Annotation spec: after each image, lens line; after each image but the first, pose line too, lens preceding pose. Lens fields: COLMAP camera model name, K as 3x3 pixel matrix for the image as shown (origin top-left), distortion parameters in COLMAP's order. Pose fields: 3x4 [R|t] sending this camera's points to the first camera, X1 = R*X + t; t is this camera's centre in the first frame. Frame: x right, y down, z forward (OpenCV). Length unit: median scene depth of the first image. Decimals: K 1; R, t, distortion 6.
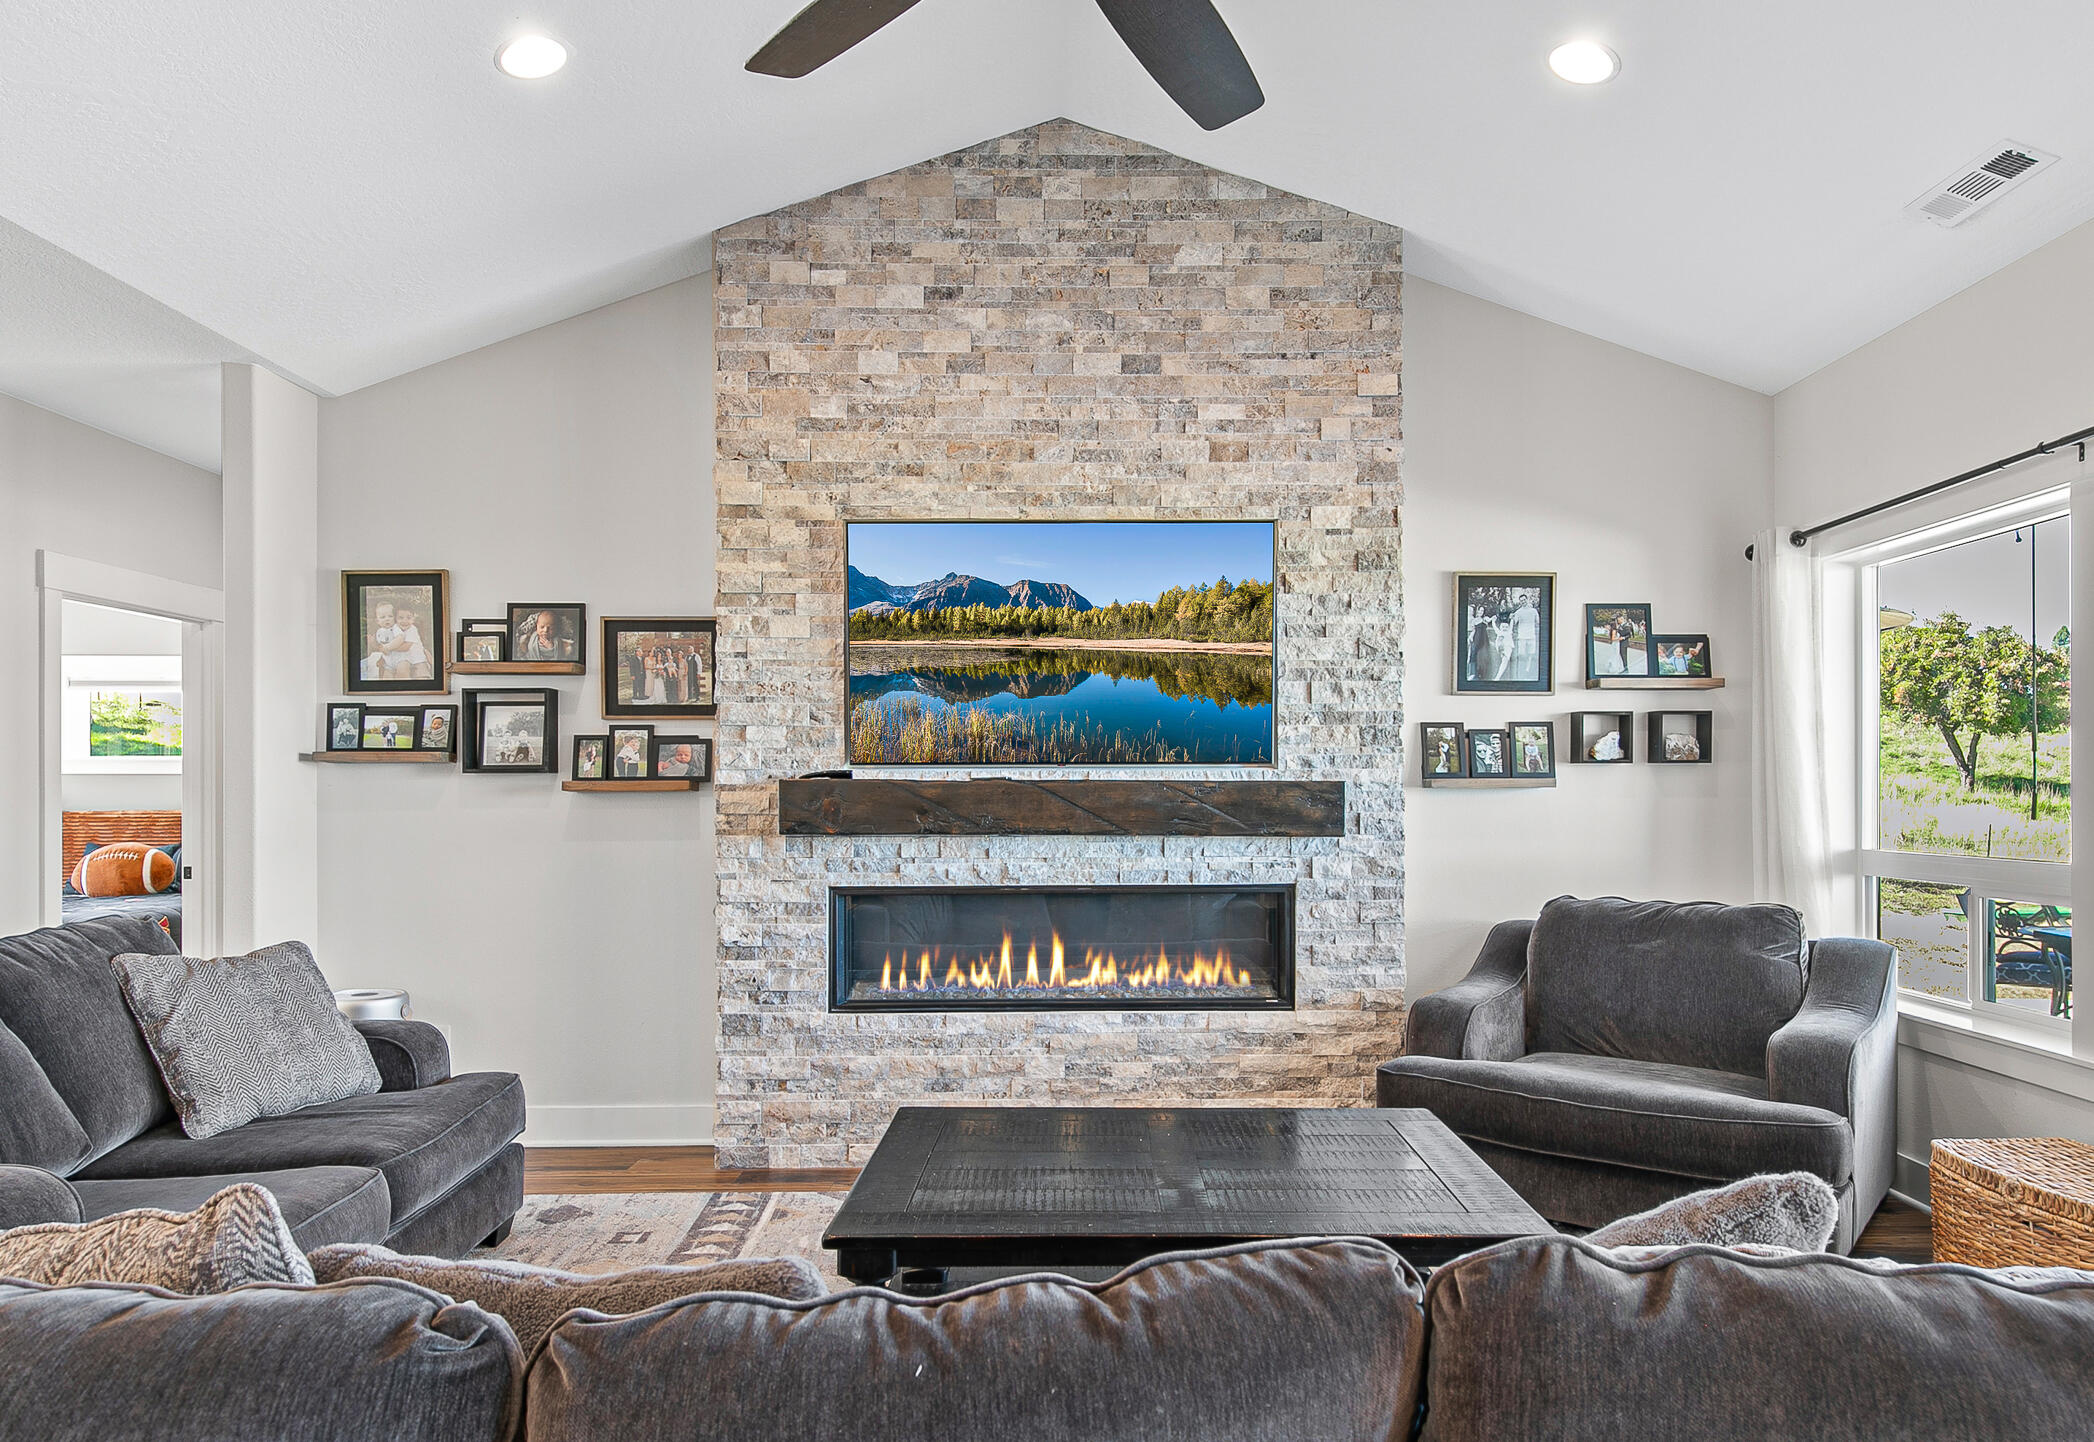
lens RADIAL K [[1348.6, 0, 1074.8], [0, 1348.6, 786.1], [0, 0, 1]] dist [0.010997, 0.005826]
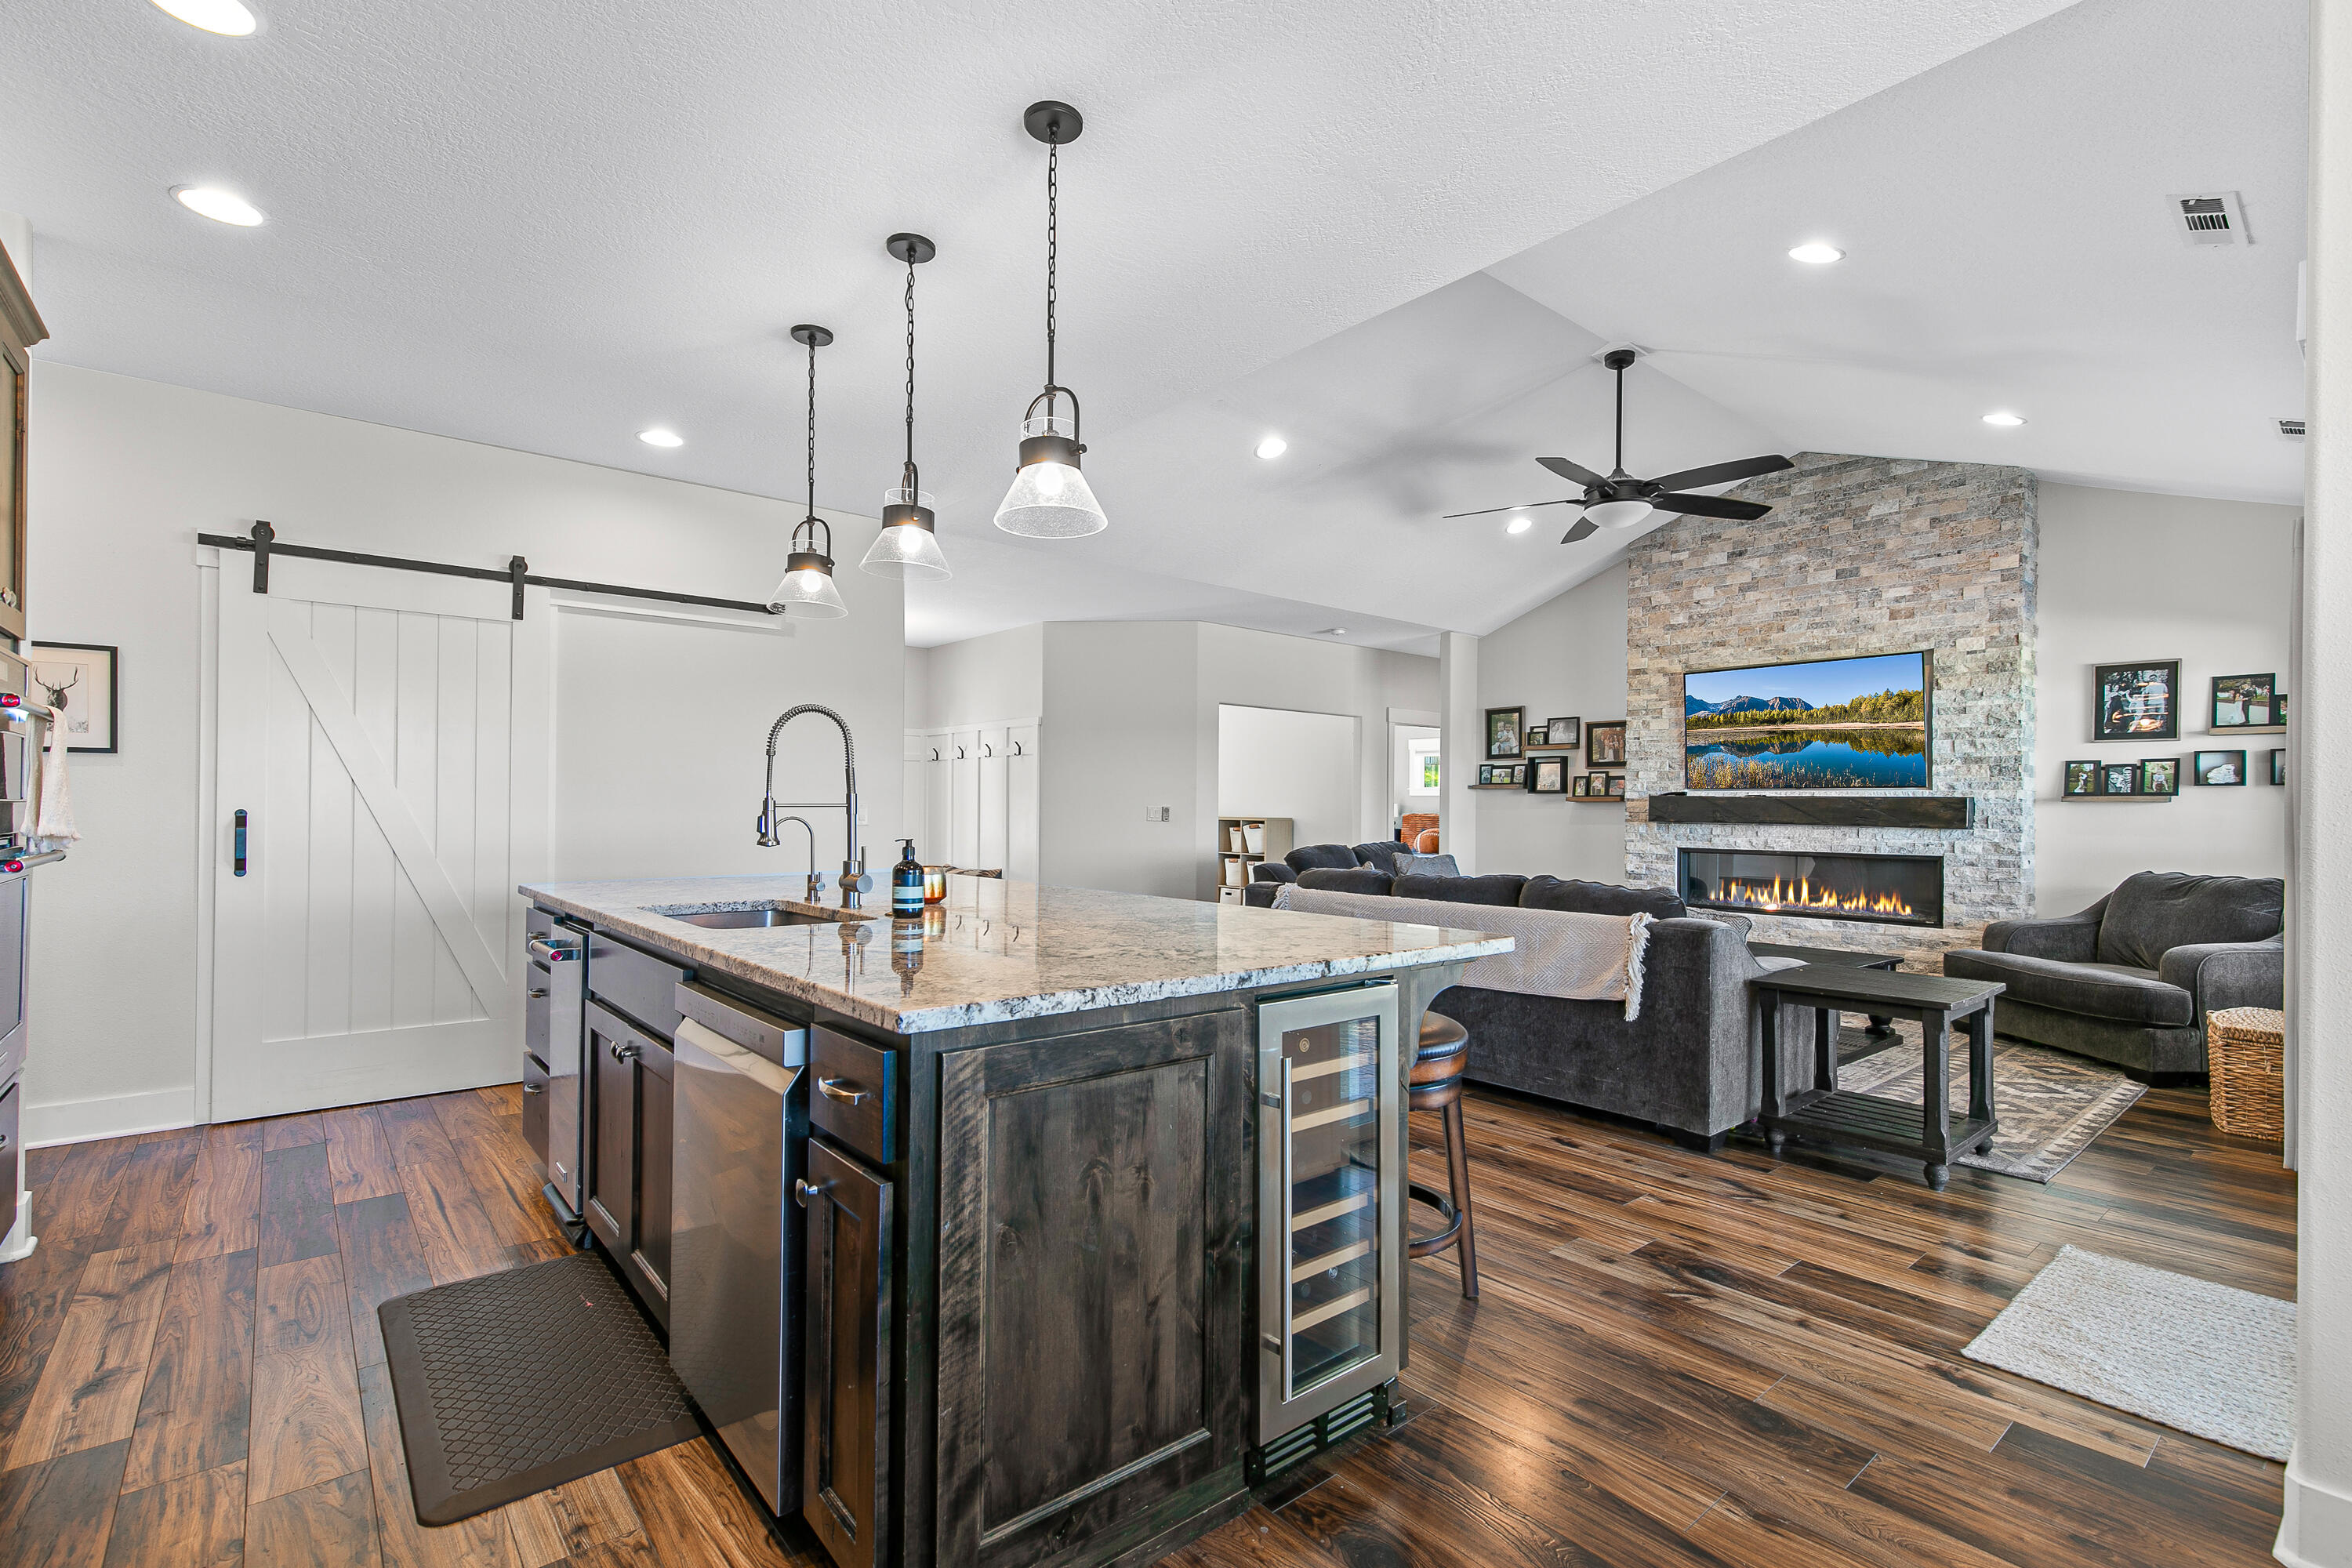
lens RADIAL K [[1069.1, 0, 1172.7], [0, 1069.1, 803.5], [0, 0, 1]] dist [-0.000078, -0.000444]
pose [[0.629140, 0.005228, -0.777274, 0.610344], [-0.008639, 0.999963, -0.000267, 0.013215], [0.777244, 0.006883, 0.629162, -0.646119]]
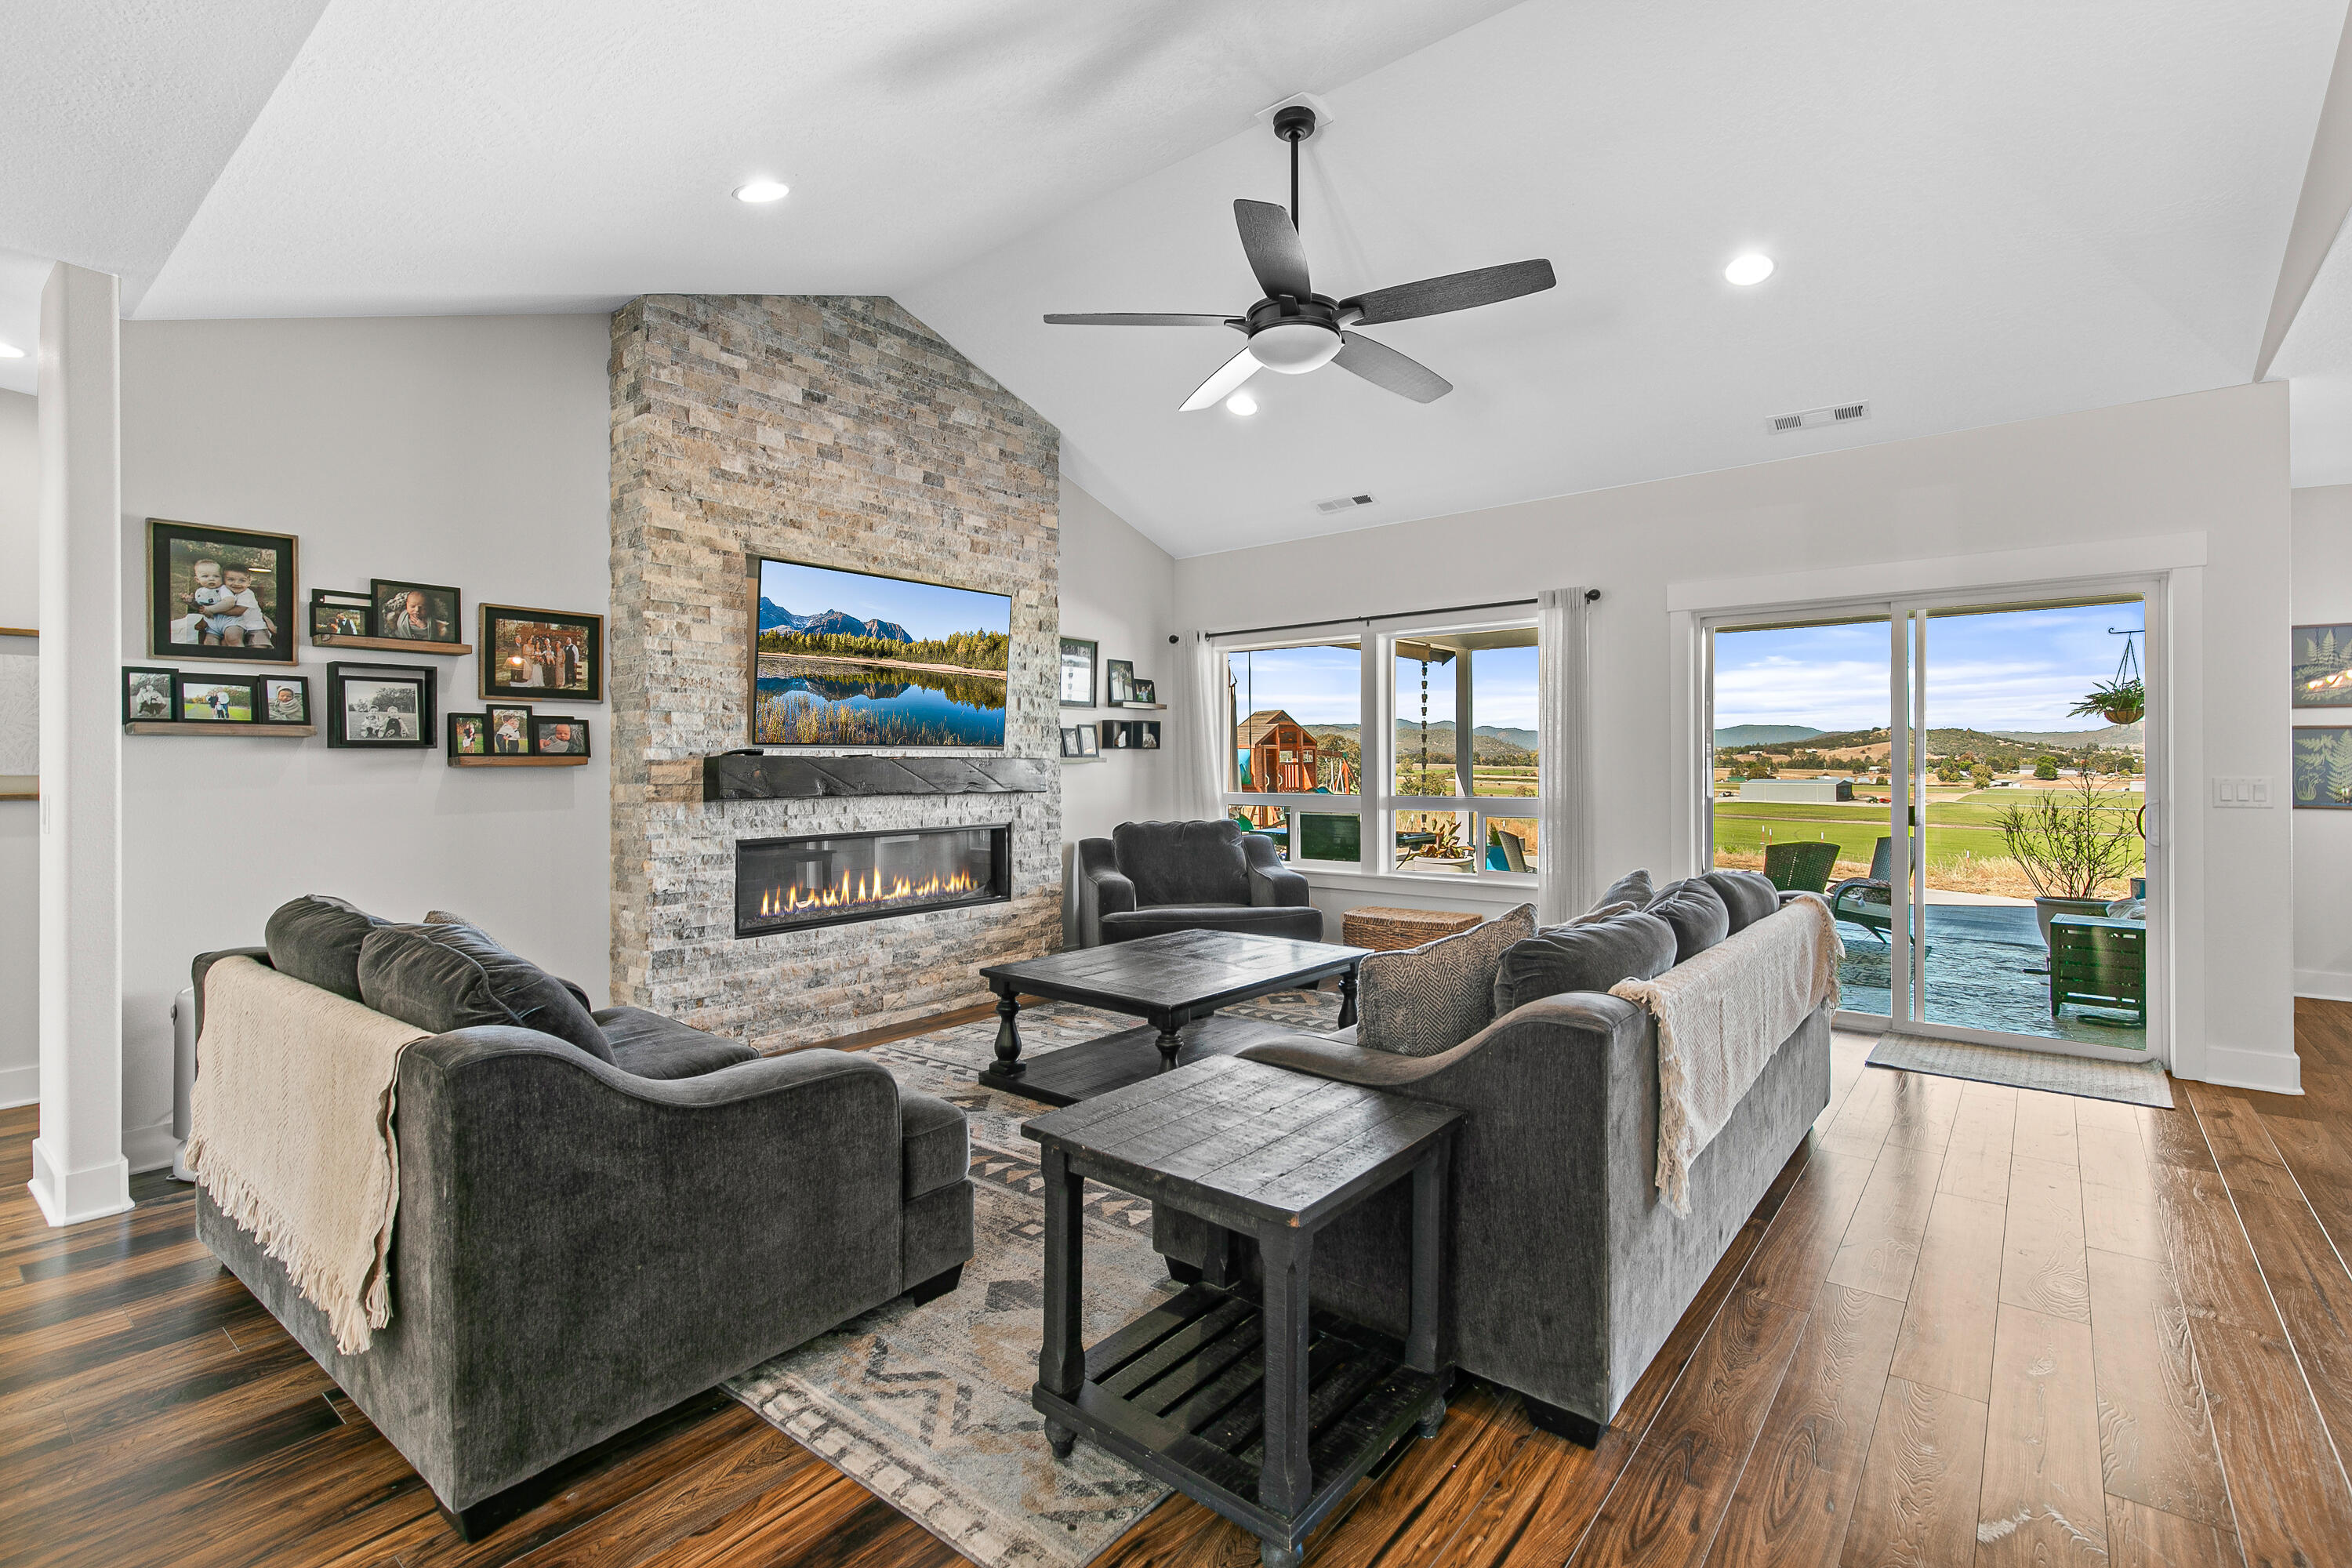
lens RADIAL K [[1069.1, 0, 1189.5], [0, 1069.1, 768.2], [0, 0, 1]] dist [-0.000078, -0.000444]
pose [[0.629328, -0.004706, 0.777126, -0.694560], [-0.002130, 0.999967, 0.007781, -0.002493], [-0.777137, -0.006552, 0.629297, 0.032272]]
